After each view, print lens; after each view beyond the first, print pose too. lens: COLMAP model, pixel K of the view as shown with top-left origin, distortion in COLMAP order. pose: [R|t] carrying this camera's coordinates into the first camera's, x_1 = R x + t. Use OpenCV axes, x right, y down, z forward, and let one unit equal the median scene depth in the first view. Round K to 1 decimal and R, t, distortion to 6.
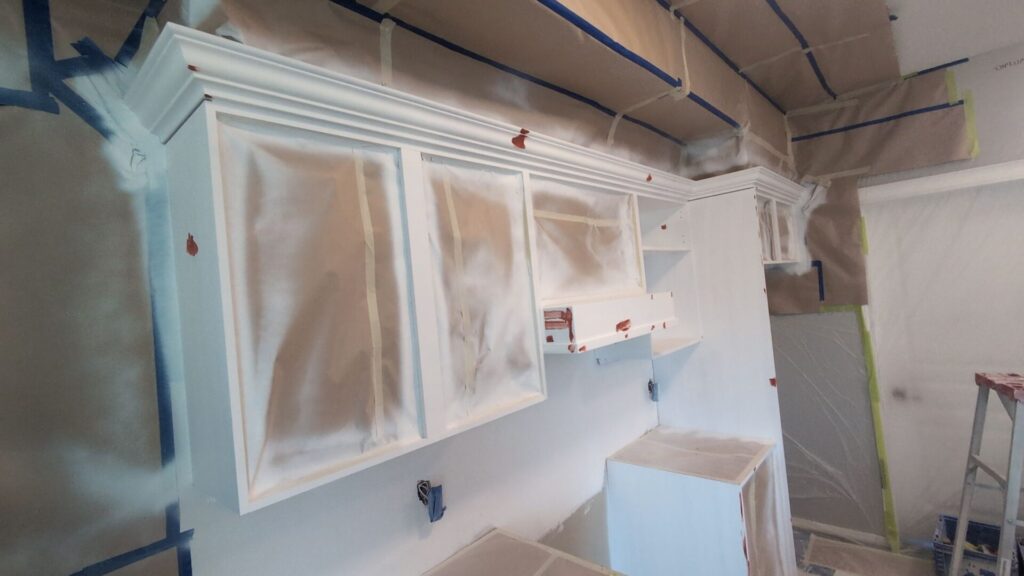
lens RADIAL K [[469.4, 0, 510.8], [0, 469.4, 285.3], [0, 0, 1]] dist [-0.000043, -0.000214]
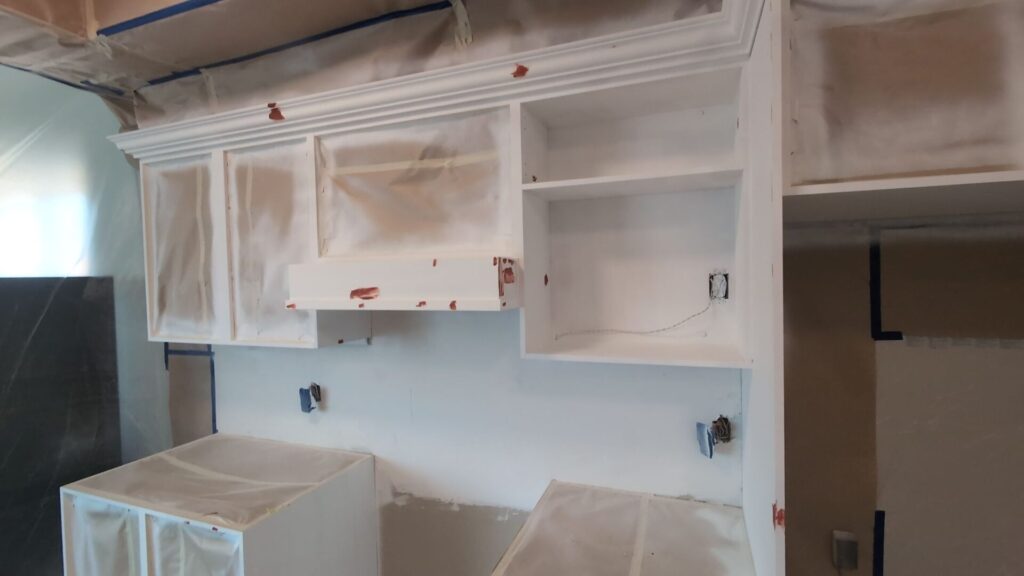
lens RADIAL K [[469.4, 0, 510.8], [0, 469.4, 285.3], [0, 0, 1]] dist [-0.000043, -0.000214]
pose [[0.359543, 0.114663, -0.926057, 0.948080], [0.006912, 0.992067, 0.125520, -0.028136], [0.933103, -0.051531, 0.355899, 0.800091]]
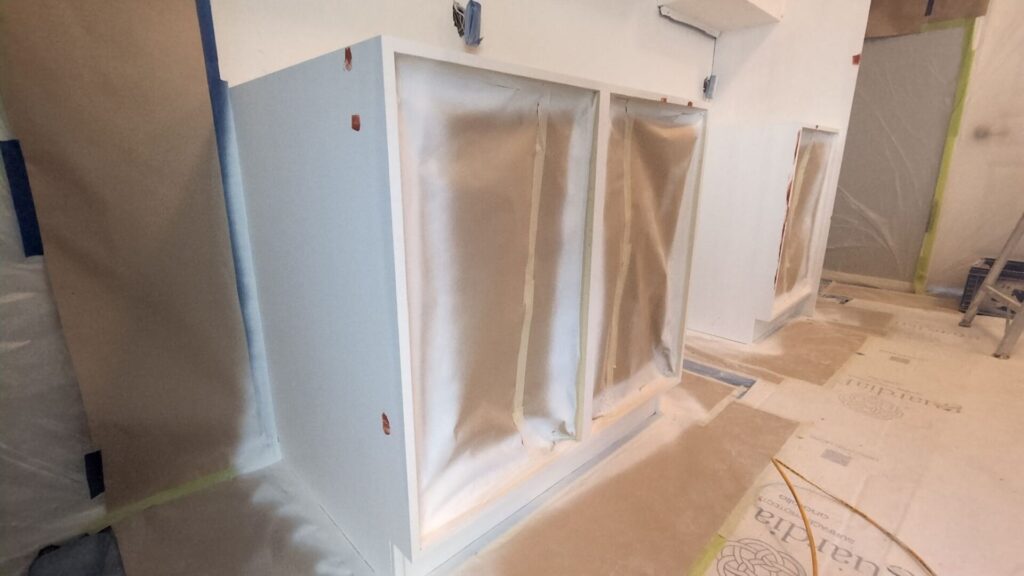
lens RADIAL K [[469.4, 0, 510.8], [0, 469.4, 285.3], [0, 0, 1]] dist [-0.000043, -0.000214]
pose [[0.992862, 0.115791, -0.028574, -0.004291], [-0.103277, 0.954551, 0.279582, 0.504513], [0.059648, -0.274635, 0.959697, 0.014141]]
